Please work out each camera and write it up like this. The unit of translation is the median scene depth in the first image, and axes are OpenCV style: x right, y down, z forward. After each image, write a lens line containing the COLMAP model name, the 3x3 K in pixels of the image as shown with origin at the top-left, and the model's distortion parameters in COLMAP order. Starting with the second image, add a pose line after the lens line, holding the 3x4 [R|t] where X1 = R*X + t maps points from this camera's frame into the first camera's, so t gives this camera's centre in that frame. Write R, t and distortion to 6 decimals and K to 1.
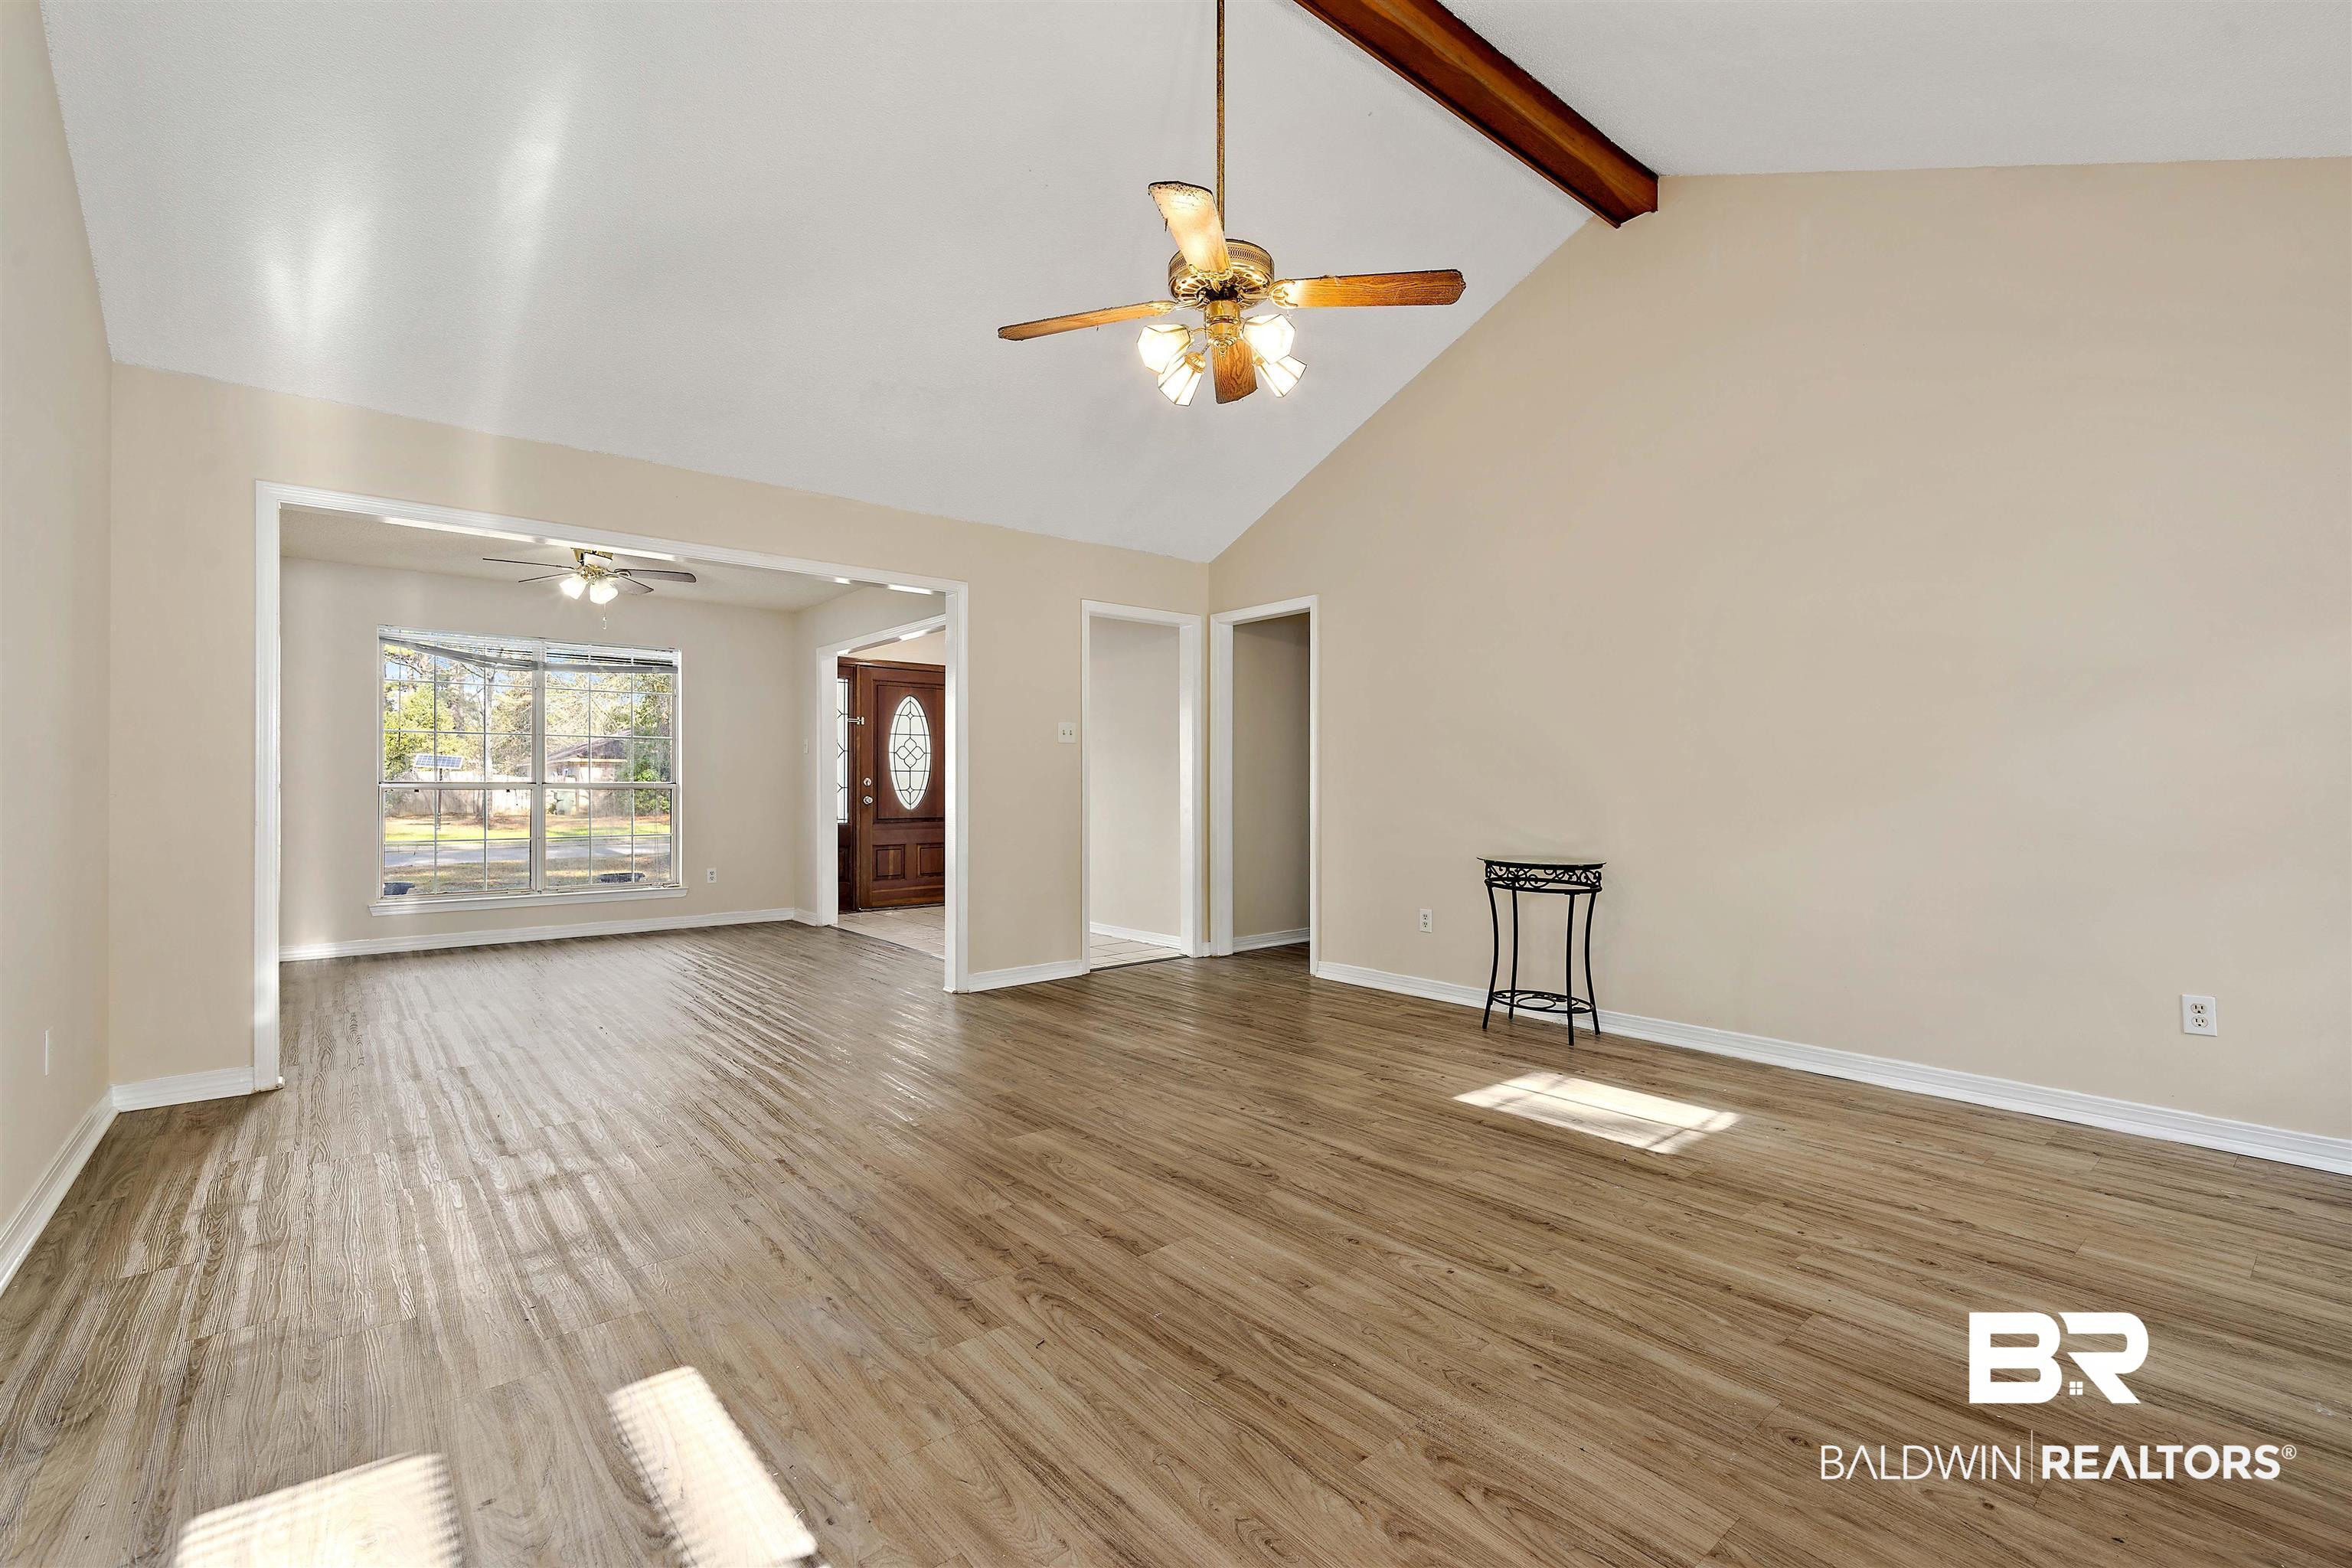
lens RADIAL K [[1023.0, 0, 1199.0], [0, 1023.0, 784.0], [0, 0, 1]] dist [-0.004980, 0.000951]
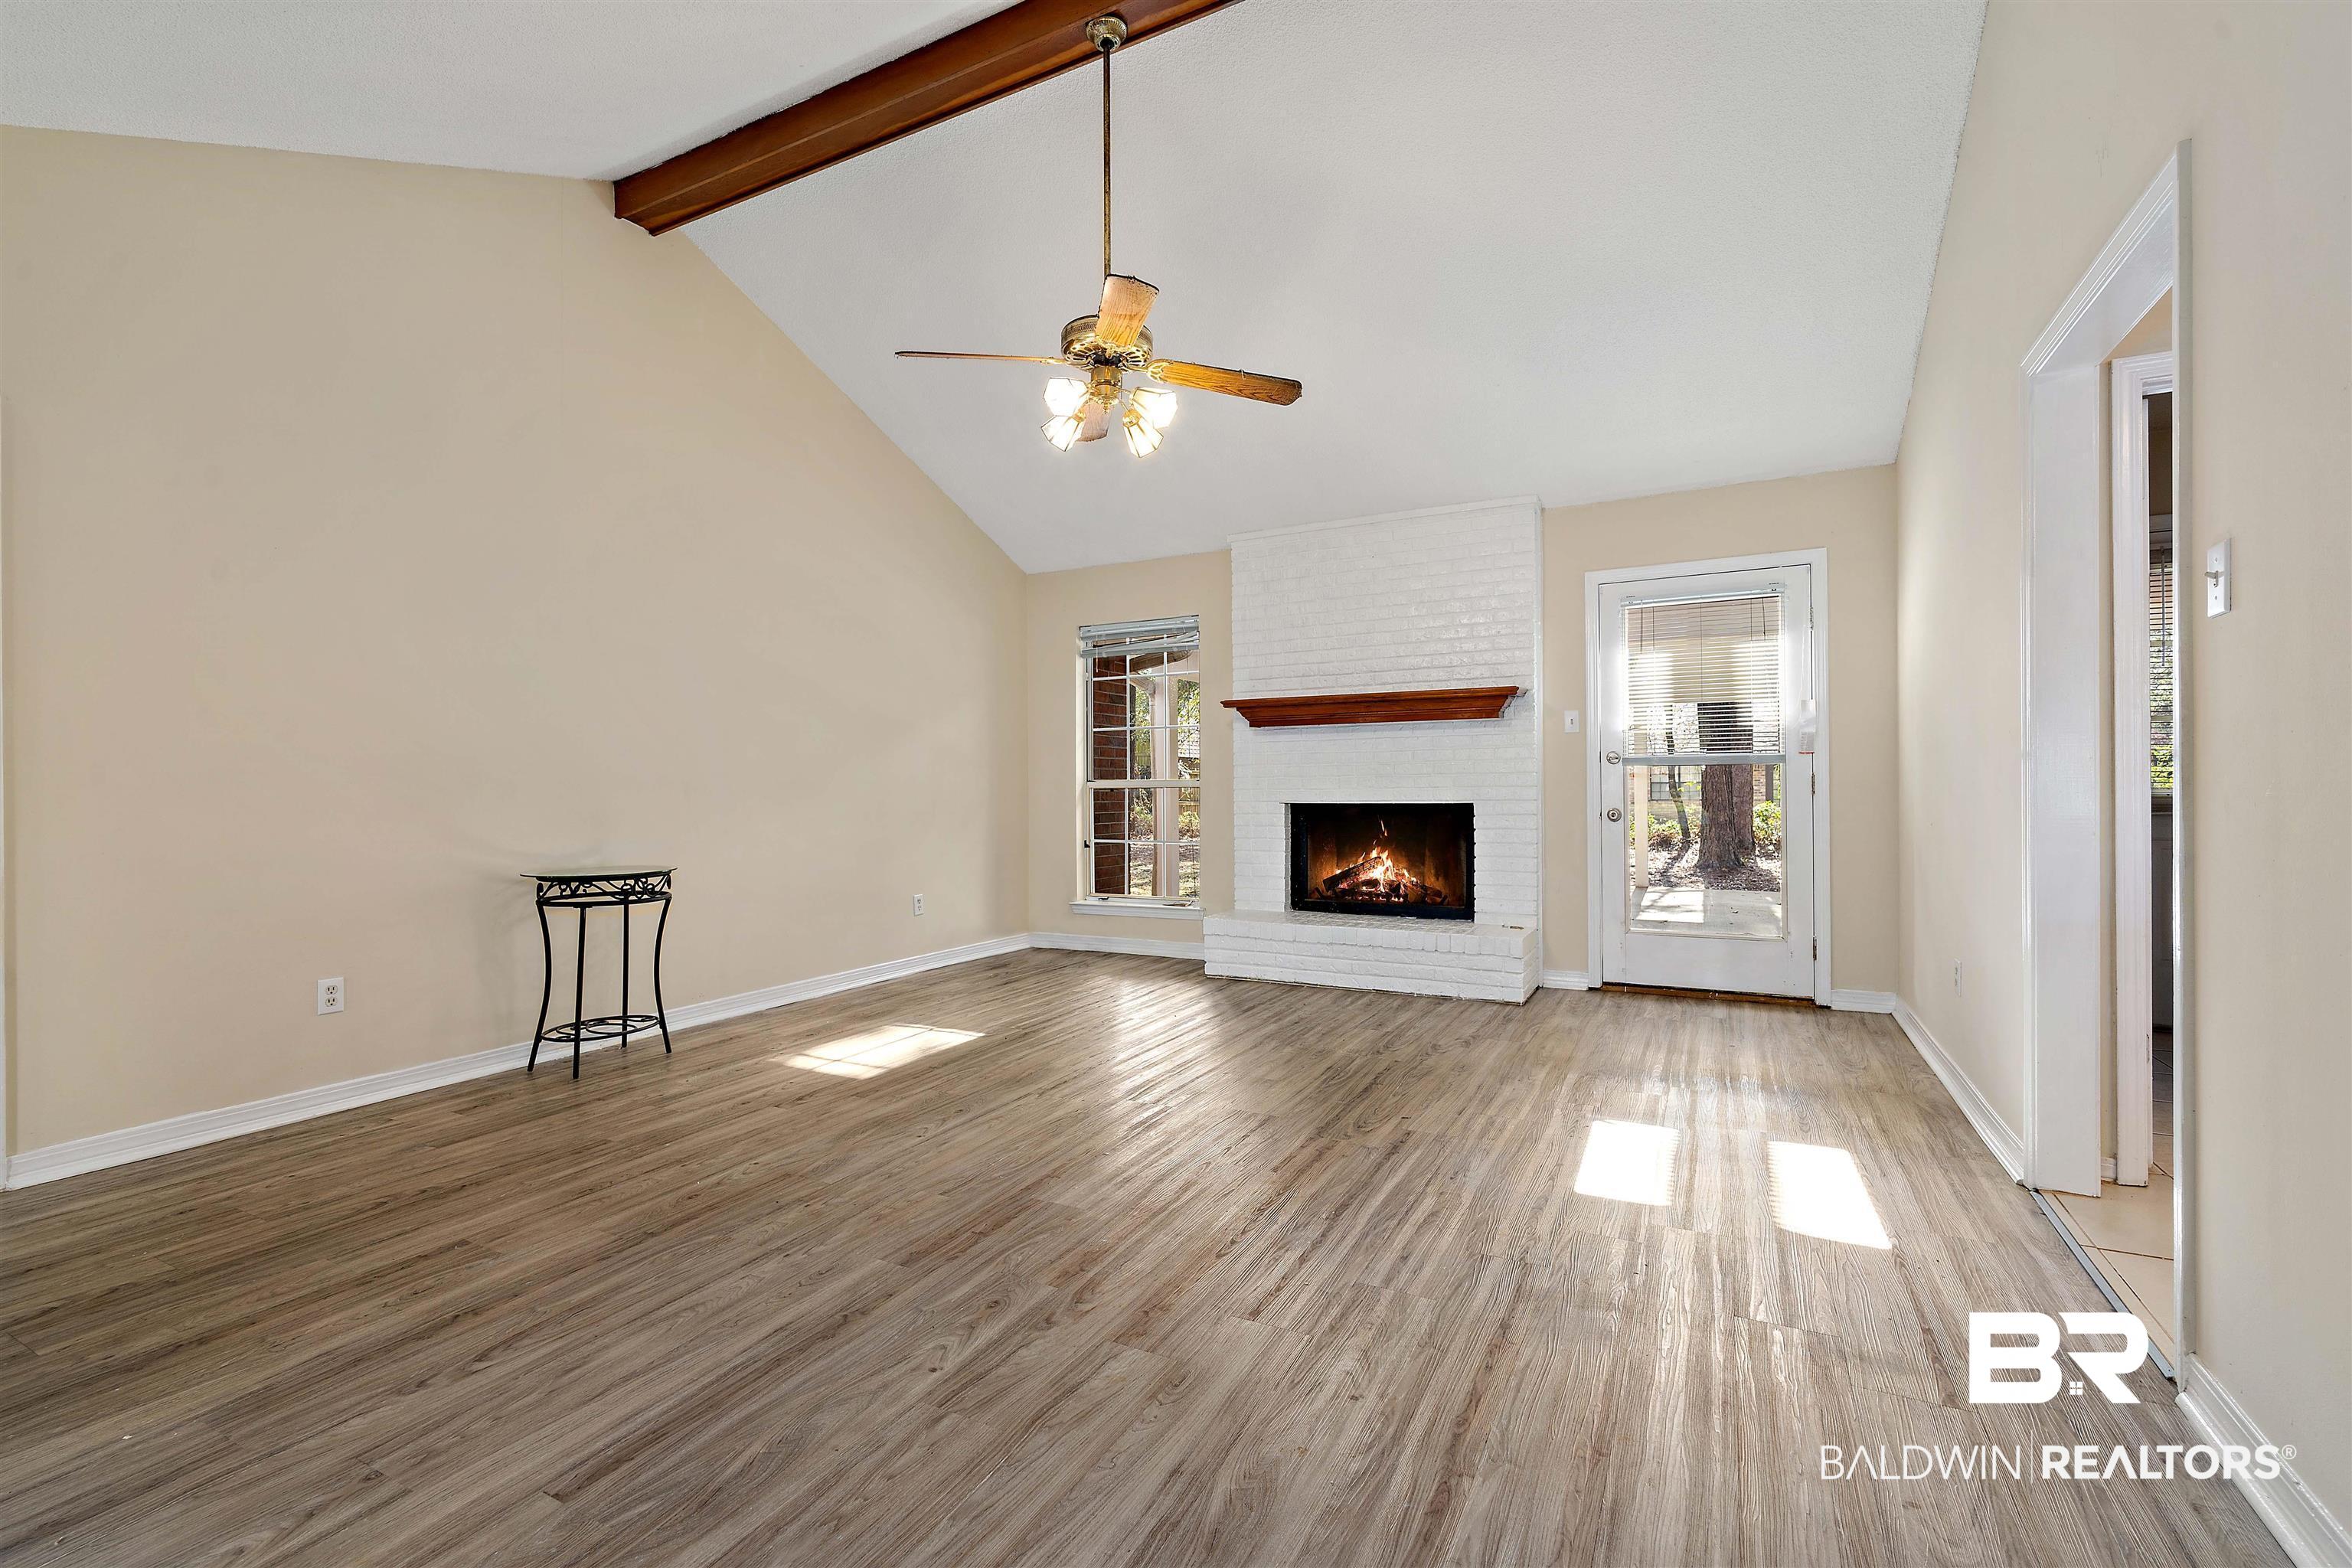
lens RADIAL K [[1023.0, 0, 1180.0], [0, 1023.0, 783.1], [0, 0, 1]] dist [-0.004980, 0.000951]
pose [[-0.368408, 0.005923, 0.929645, -0.739819], [0.009467, 0.999952, -0.002620, 0.004706], [-0.929616, 0.007835, -0.368446, 0.922885]]
